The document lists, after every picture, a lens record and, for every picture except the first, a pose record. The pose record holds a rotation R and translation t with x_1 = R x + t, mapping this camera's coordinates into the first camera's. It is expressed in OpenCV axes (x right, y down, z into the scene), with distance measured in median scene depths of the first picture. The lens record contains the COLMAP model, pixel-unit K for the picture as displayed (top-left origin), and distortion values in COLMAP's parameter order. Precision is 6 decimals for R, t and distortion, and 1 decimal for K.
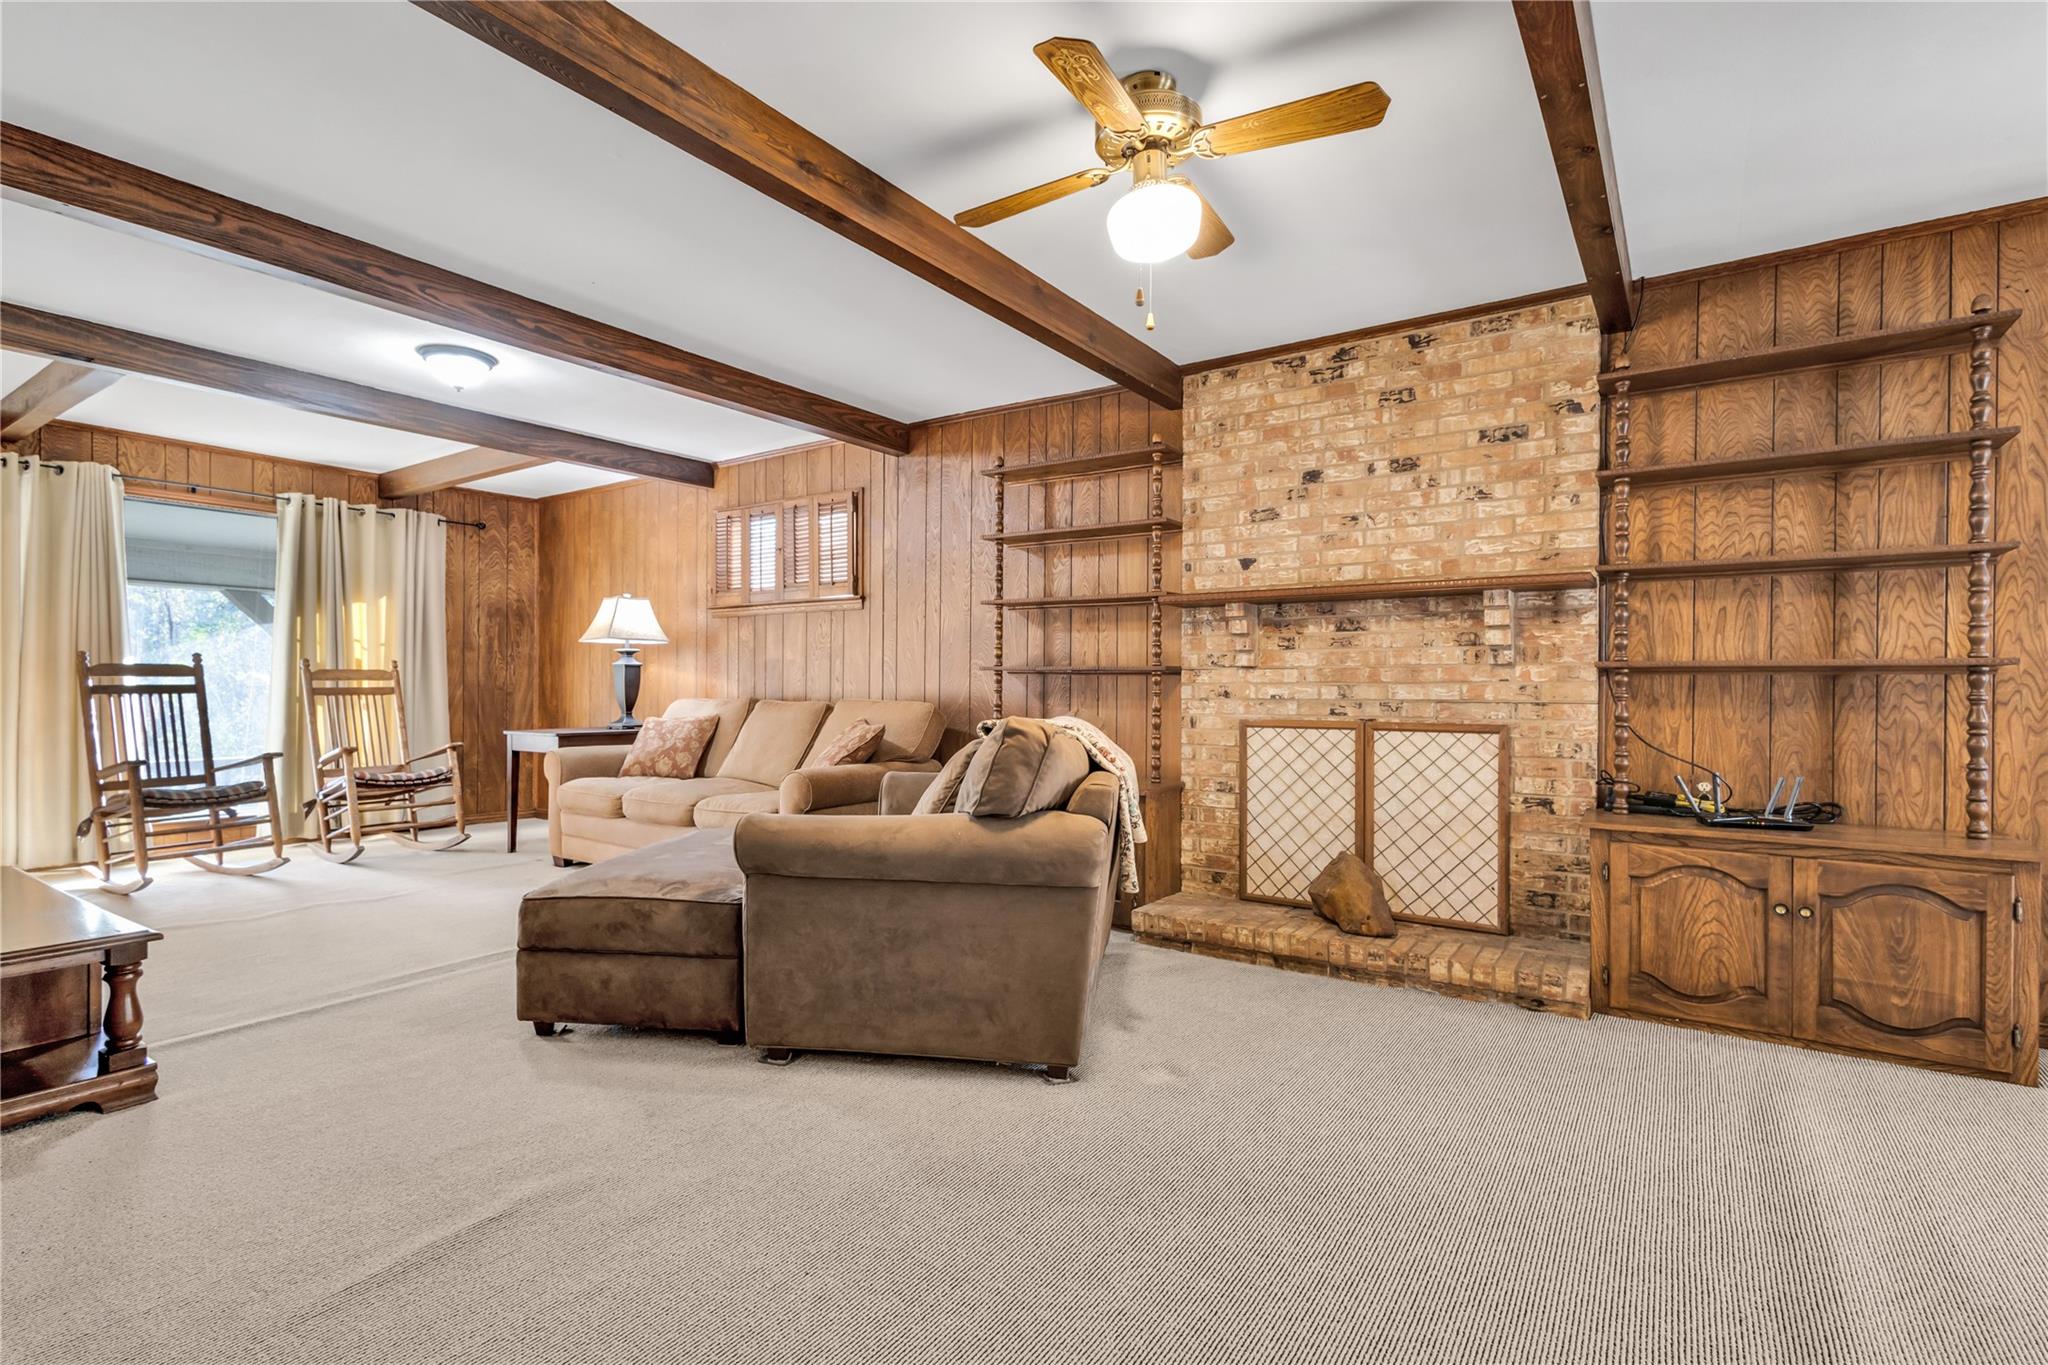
lens RADIAL K [[955.2, 0, 1020.6], [0, 955.2, 689.1], [0, 0, 1]] dist [0.012601, -0.003528]
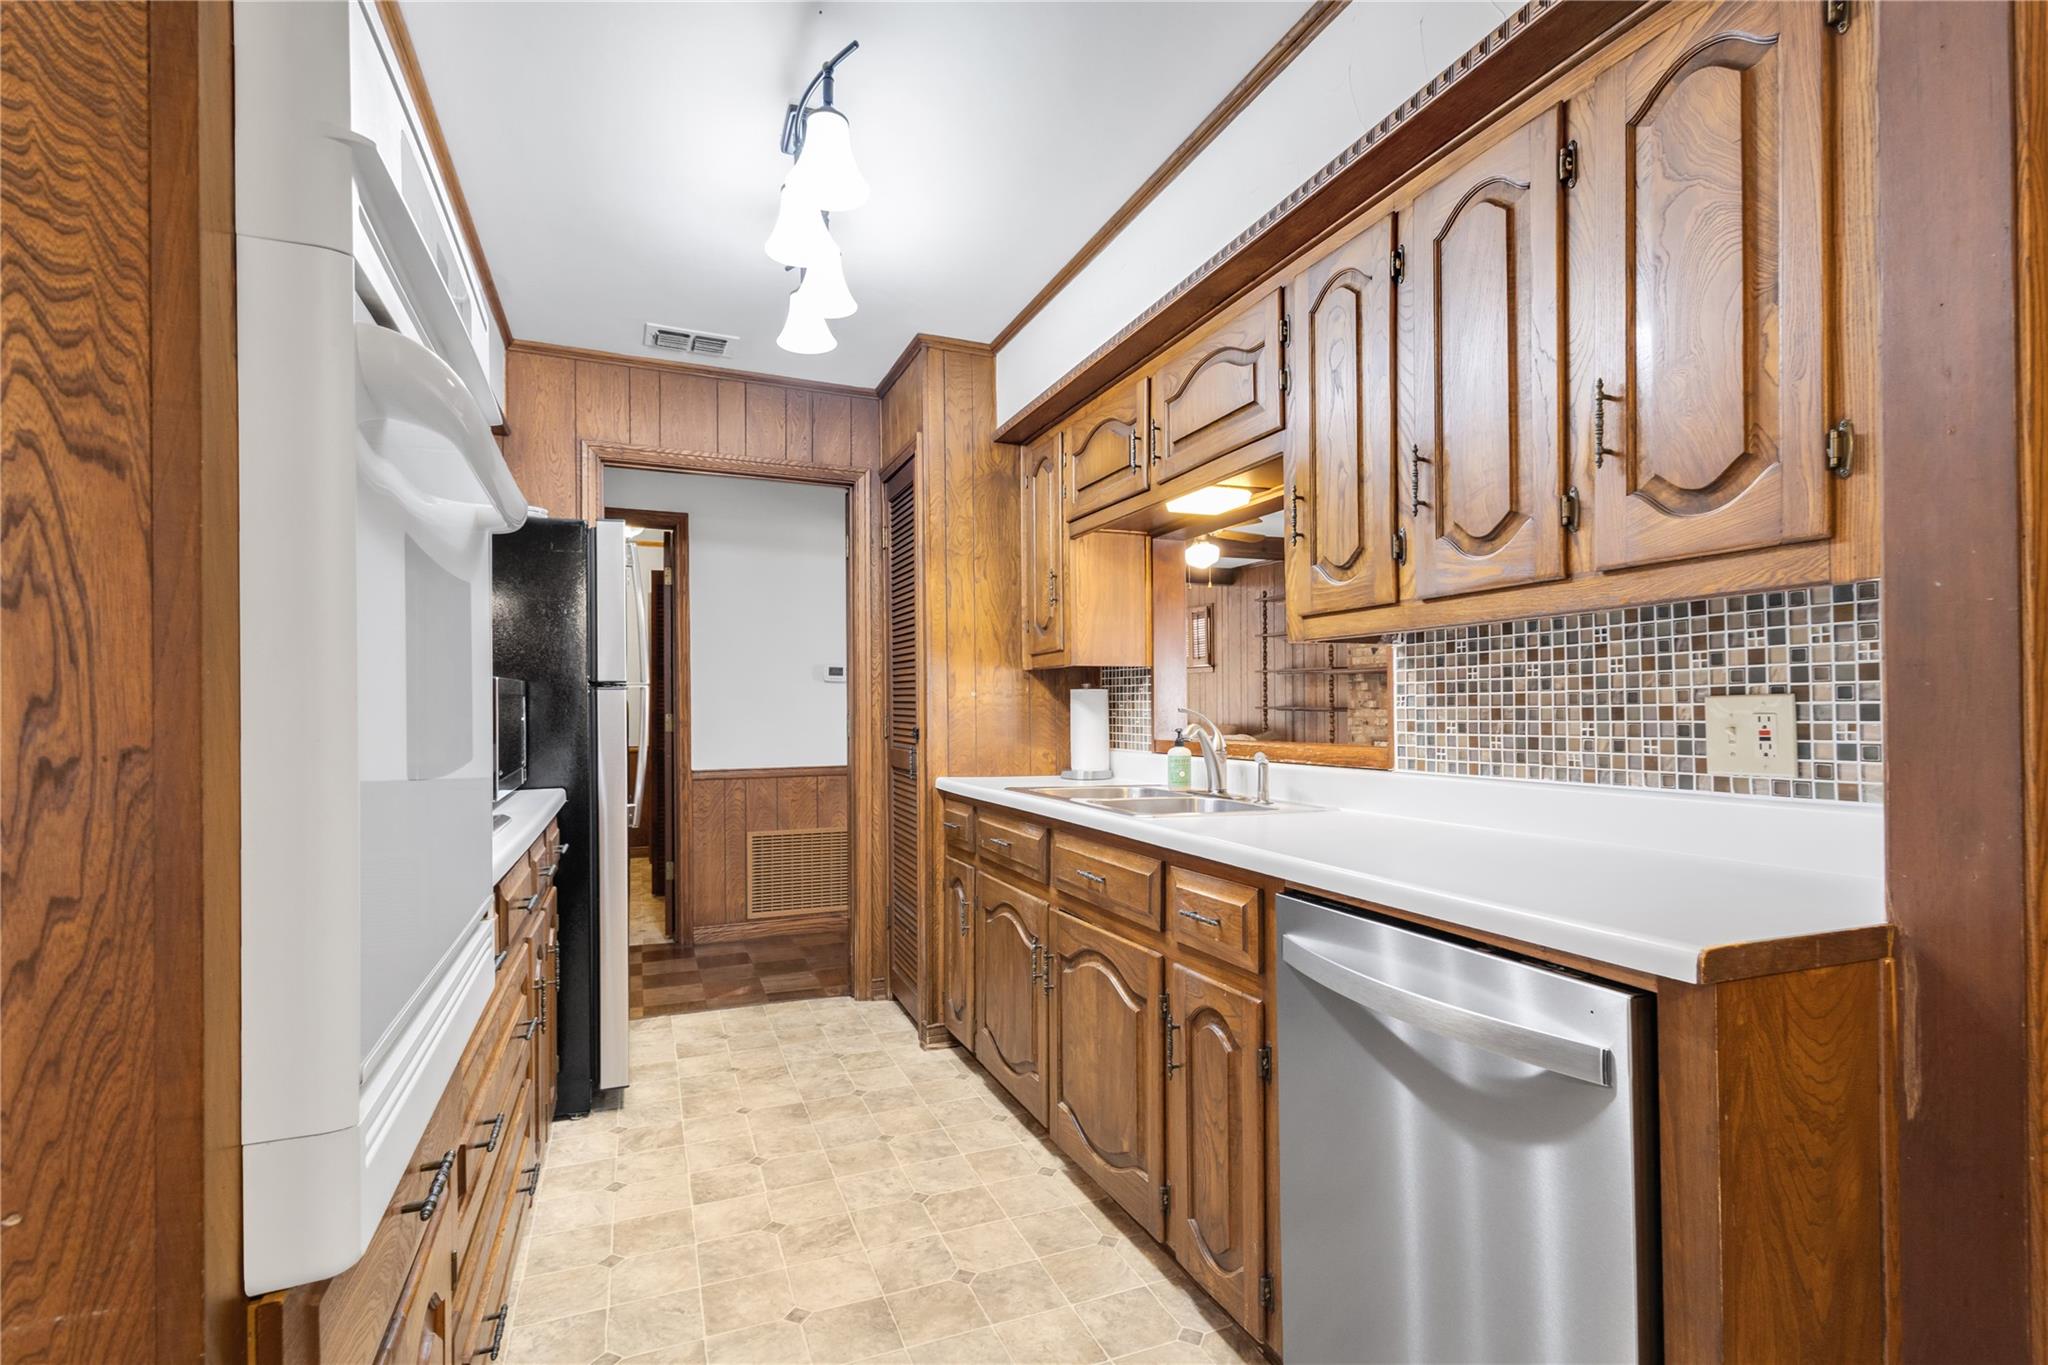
lens RADIAL K [[955.2, 0, 1024.9], [0, 955.2, 702.5], [0, 0, 1]] dist [0.012601, -0.003528]
pose [[0.848343, -0.012722, -0.529294, 0.724668], [0.009874, 0.999918, -0.008207, -0.027770], [0.529355, 0.001736, 0.848399, -1.035272]]
